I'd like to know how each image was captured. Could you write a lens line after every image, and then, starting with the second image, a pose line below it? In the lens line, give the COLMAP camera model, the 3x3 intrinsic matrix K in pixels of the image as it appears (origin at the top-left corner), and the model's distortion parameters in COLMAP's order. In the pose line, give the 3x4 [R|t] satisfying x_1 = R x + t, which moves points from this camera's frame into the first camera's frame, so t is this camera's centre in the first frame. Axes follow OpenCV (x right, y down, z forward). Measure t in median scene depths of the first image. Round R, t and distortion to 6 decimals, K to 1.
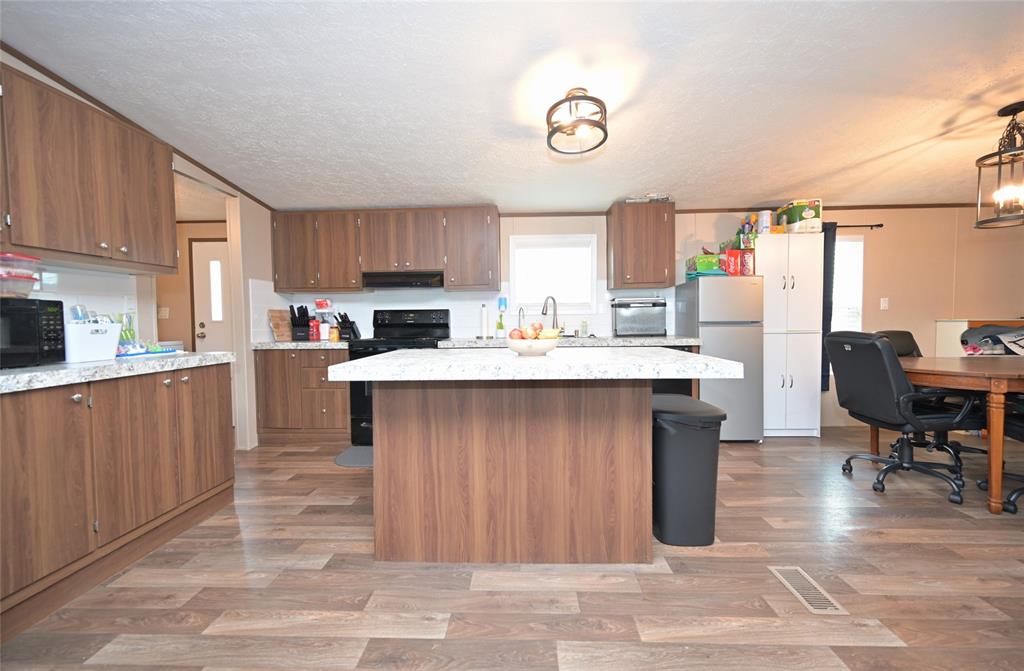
lens RADIAL K [[407.0, 0, 512.0], [0, 407.0, 335.5], [0, 0, 1]] dist [-0.000632, 0.000131]
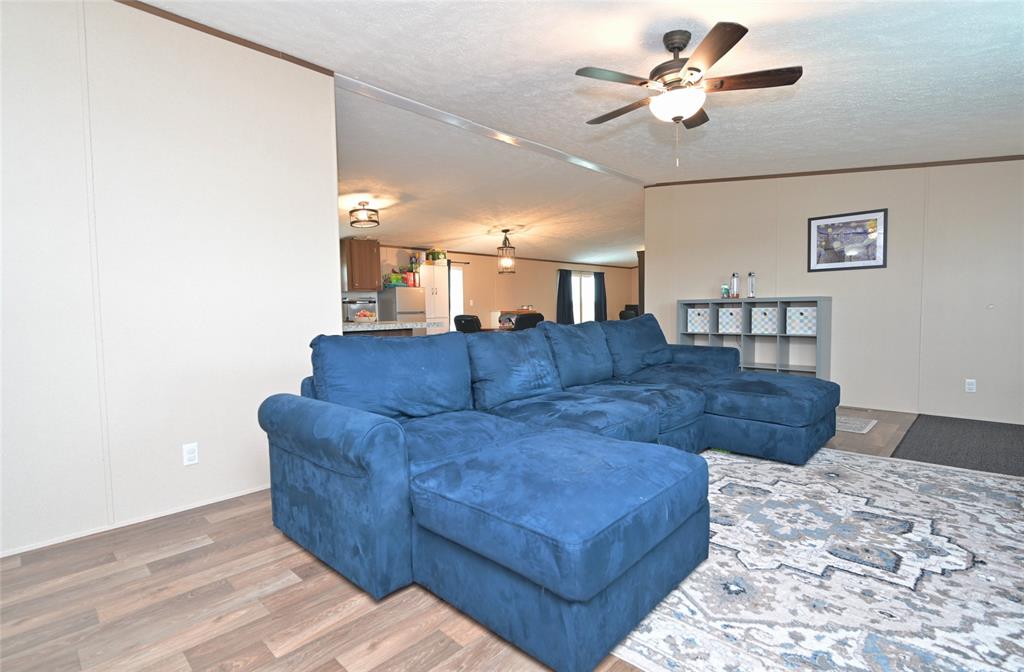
lens RADIAL K [[490.0, 0, 512.0], [0, 490.0, 336.0], [0, 0, 1]] dist [0.000822, 0.000363]
pose [[0.669752, -0.040428, 0.741483, -0.780552], [0.039549, 0.999042, 0.018748, 0.049820], [-0.741531, 0.016768, 0.670710, -0.796806]]
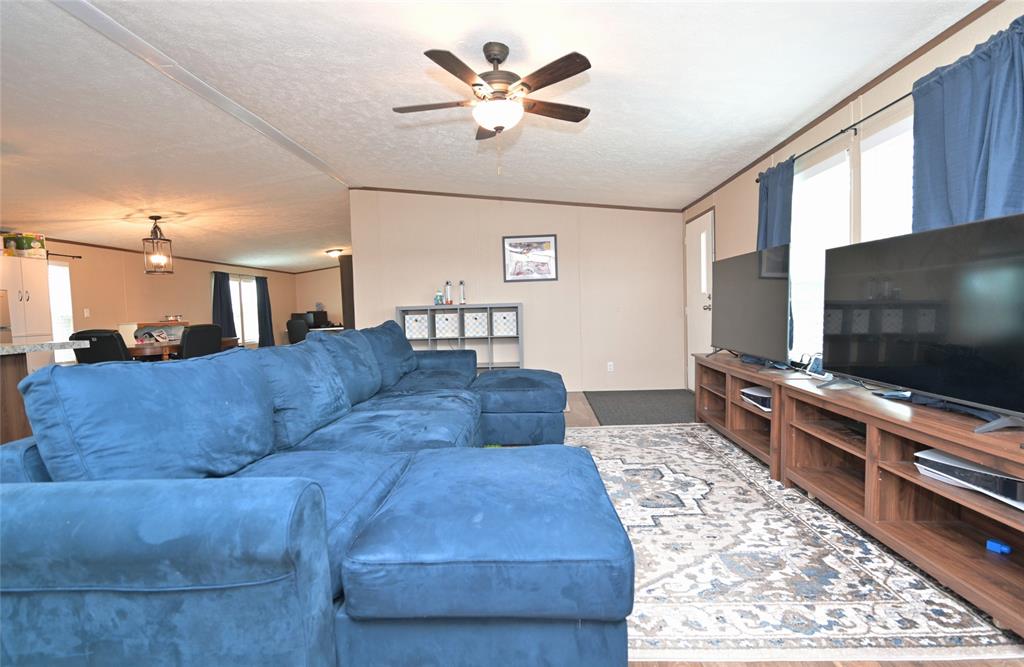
lens RADIAL K [[492.3, 0, 512.0], [0, 492.3, 333.5], [0, 0, 1]] dist [-0.000825, -0.000206]
pose [[0.016691, -0.038770, 0.999109, -0.824225], [0.072049, 0.996697, 0.037473, 0.038089], [-0.997261, 0.071360, 0.019429, -0.531887]]
